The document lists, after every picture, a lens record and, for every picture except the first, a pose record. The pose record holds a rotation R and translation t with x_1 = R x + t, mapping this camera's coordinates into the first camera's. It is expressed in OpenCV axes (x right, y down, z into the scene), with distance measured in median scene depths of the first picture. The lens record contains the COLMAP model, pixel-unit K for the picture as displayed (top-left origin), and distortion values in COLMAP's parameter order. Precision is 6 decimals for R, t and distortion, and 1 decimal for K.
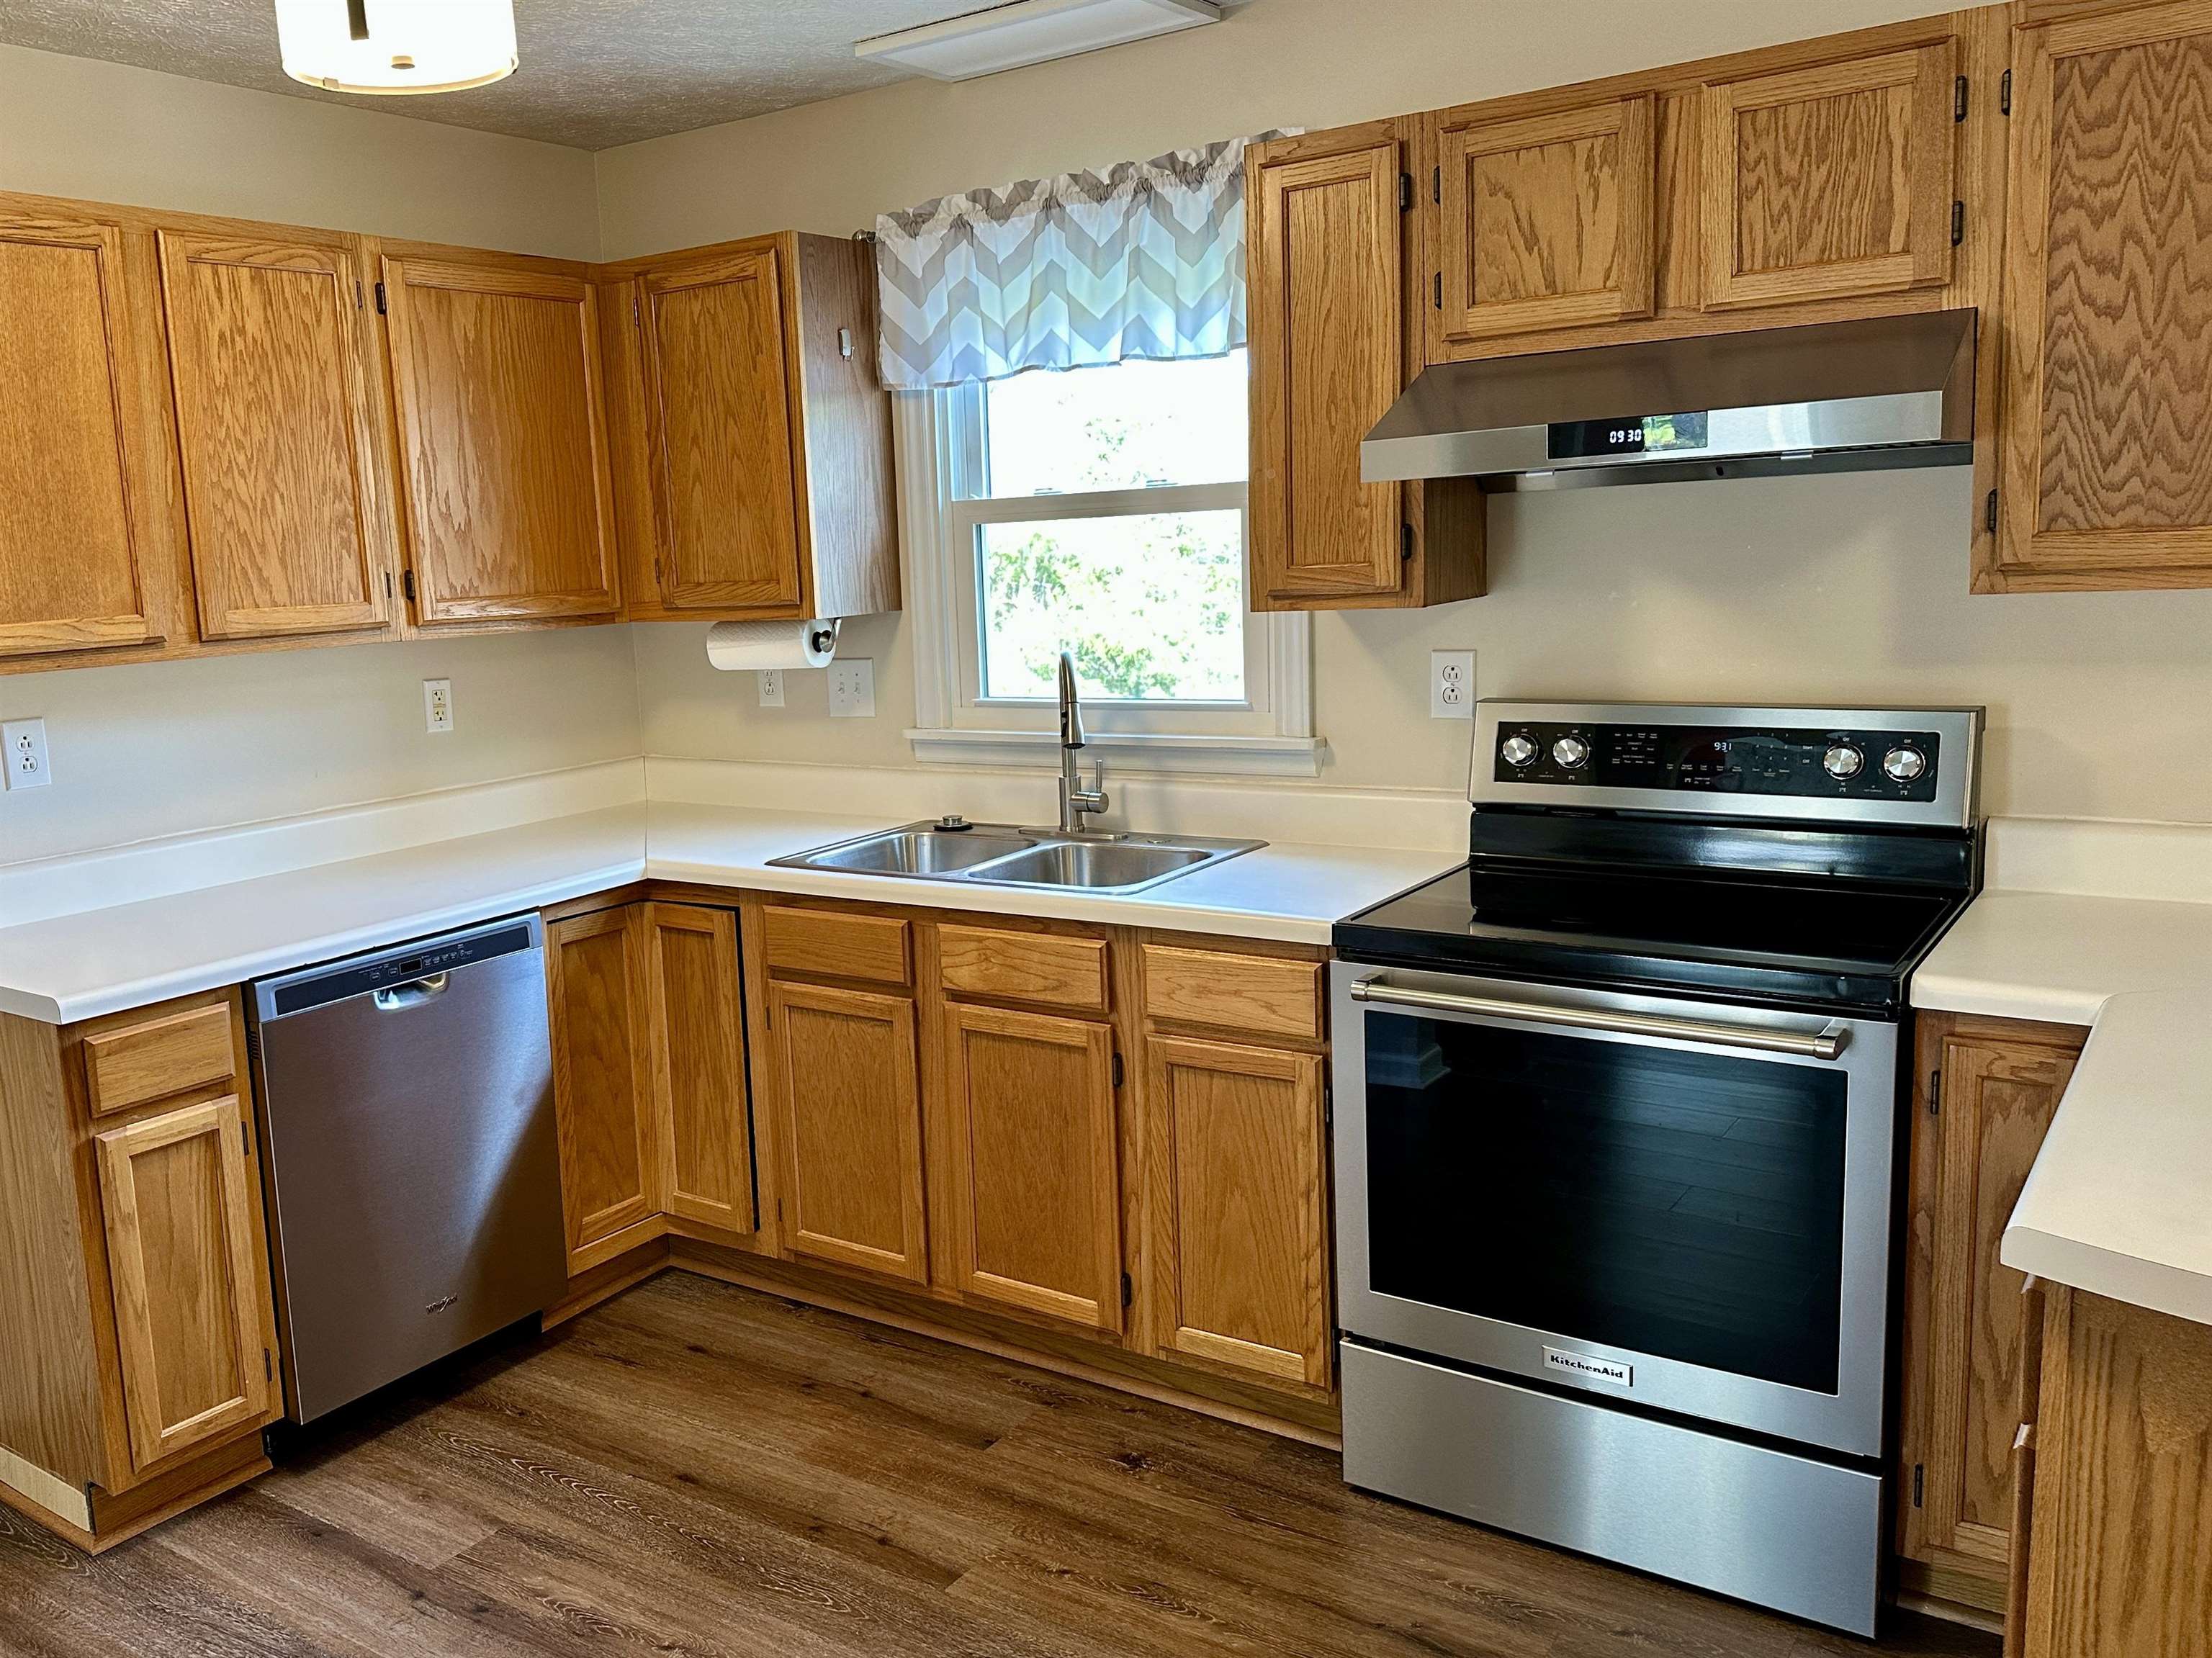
lens RADIAL K [[1811.4, 0, 1106.0], [0, 1811.4, 829.0], [0, 0, 1]] dist [0.003454, -0.043001]
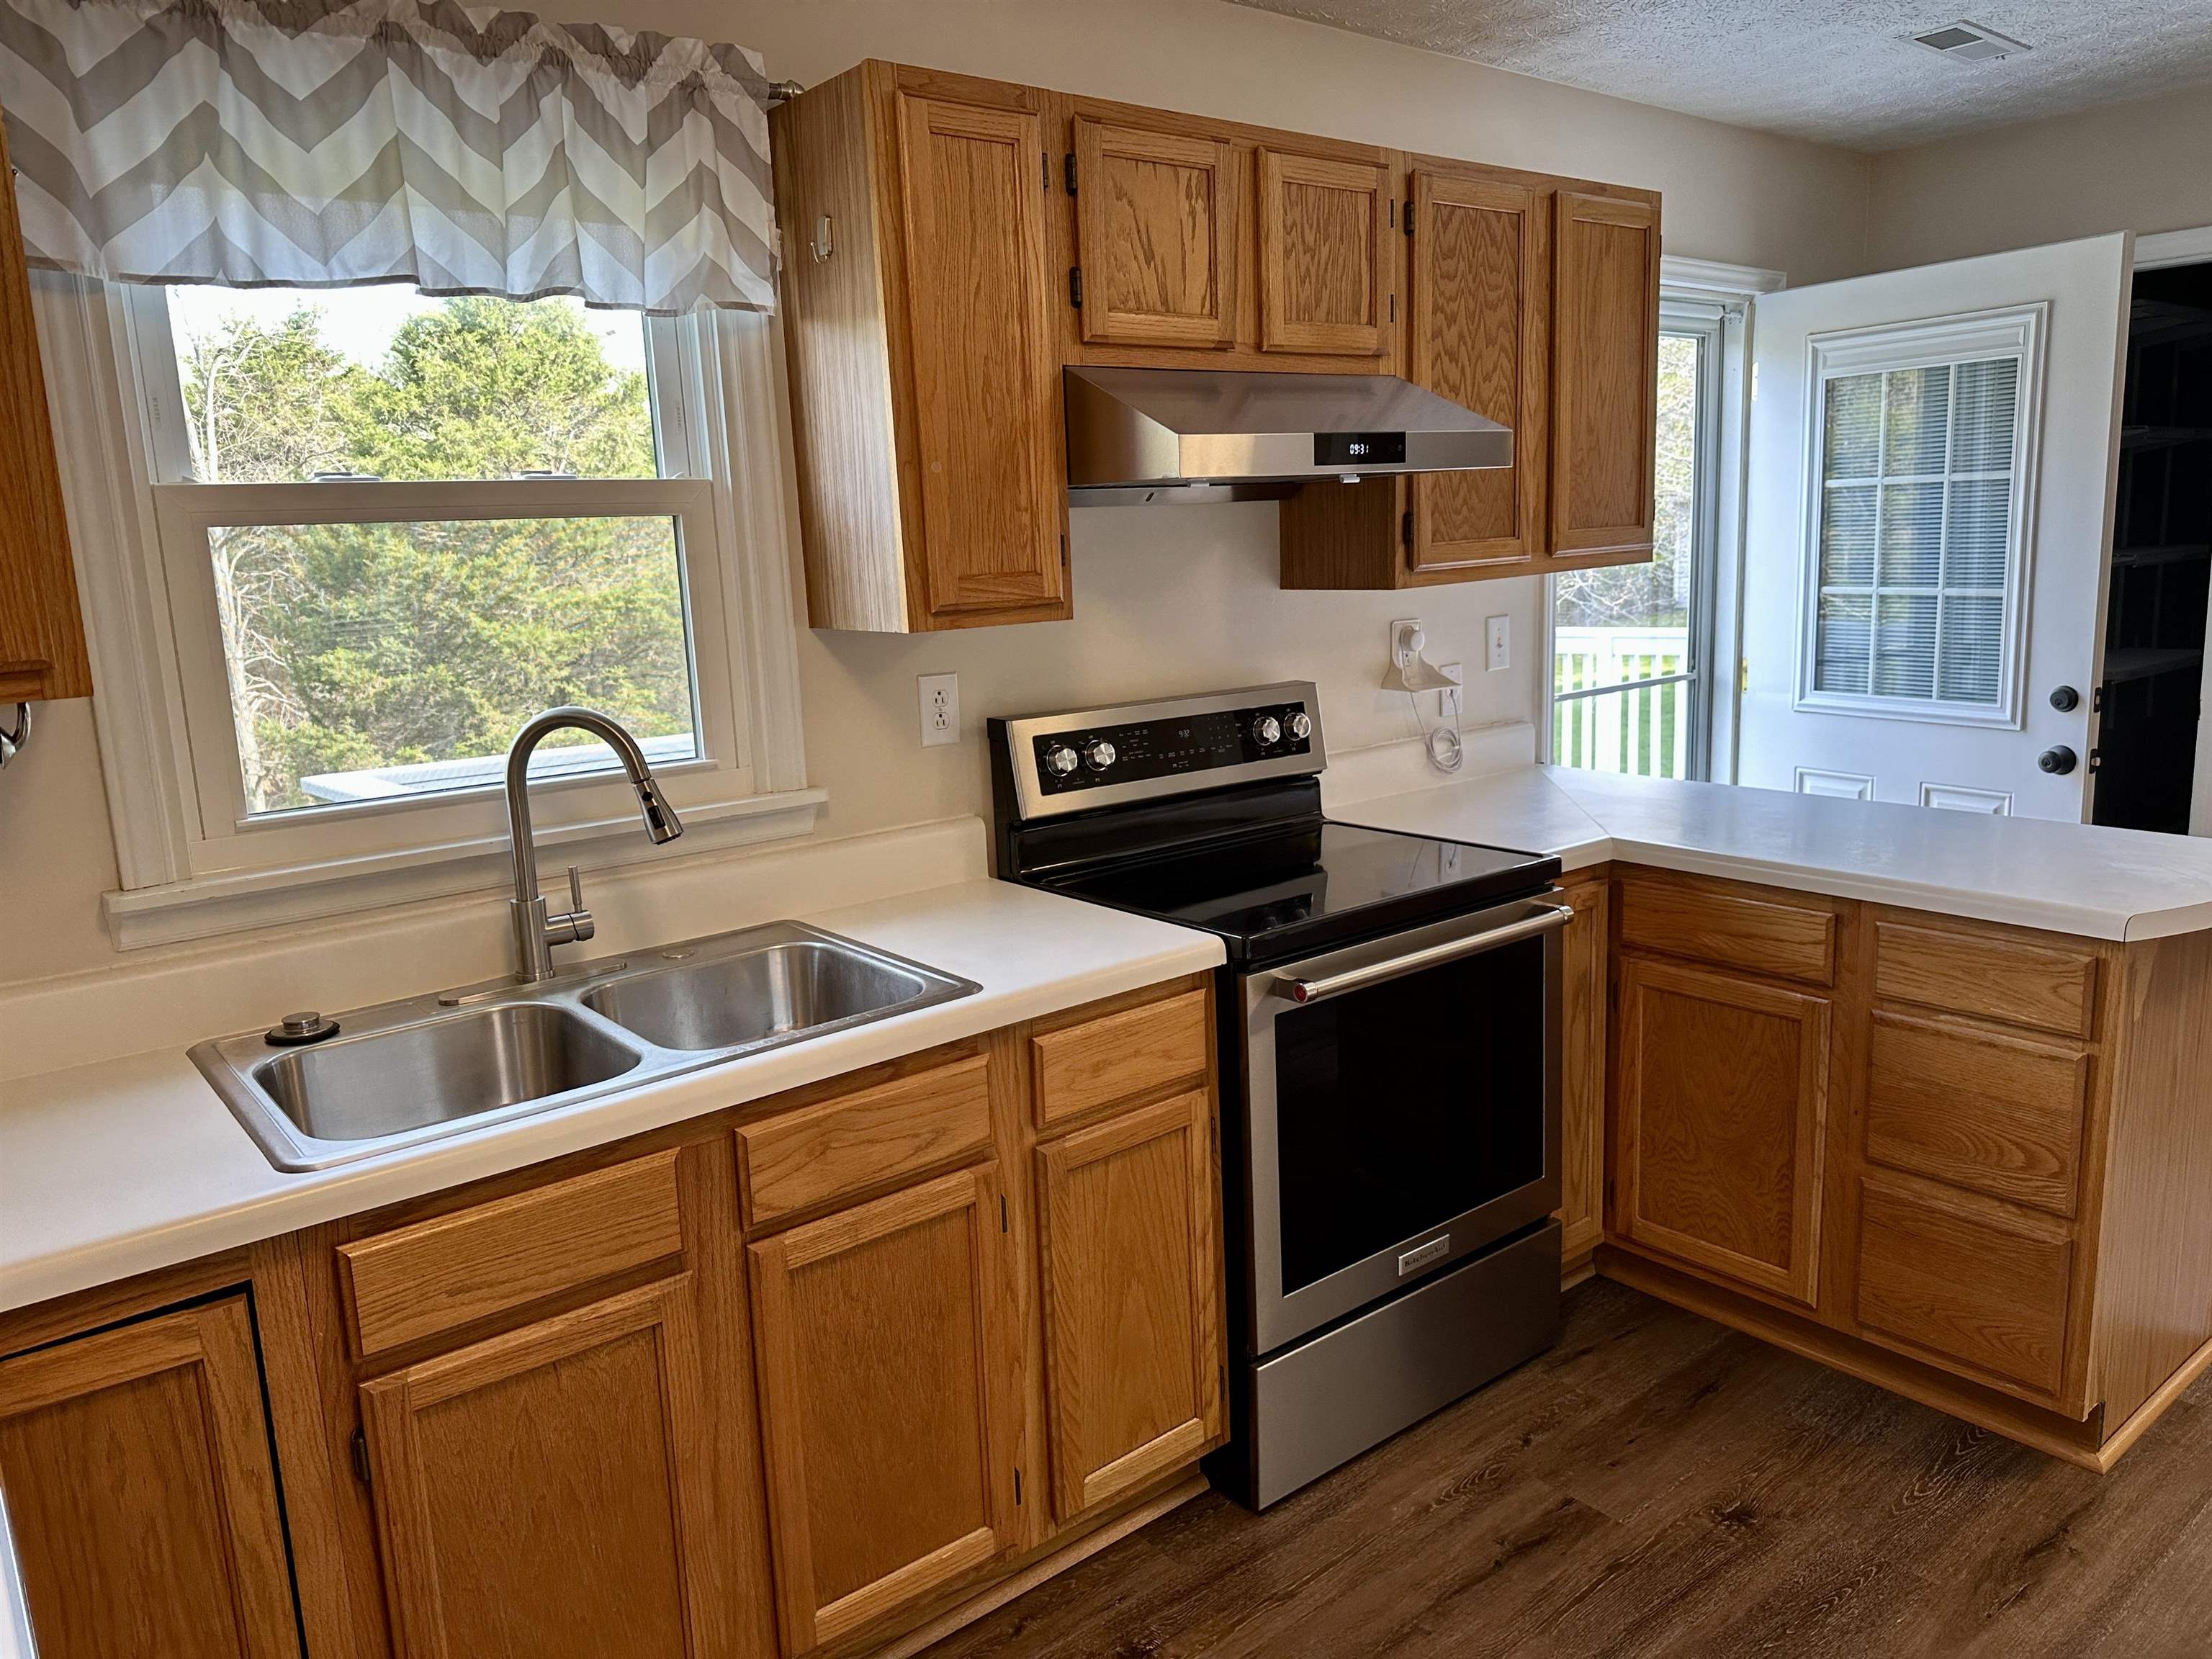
lens RADIAL K [[1437.3, 0, 1106.0], [0, 1437.3, 829.5], [0, 0, 1]] dist [0.001551, 0.001258]
pose [[0.333703, -0.158387, 0.929277, -0.554326], [0.178124, 0.978620, 0.102833, -0.089974], [-0.925696, 0.131211, 0.354781, 0.740112]]
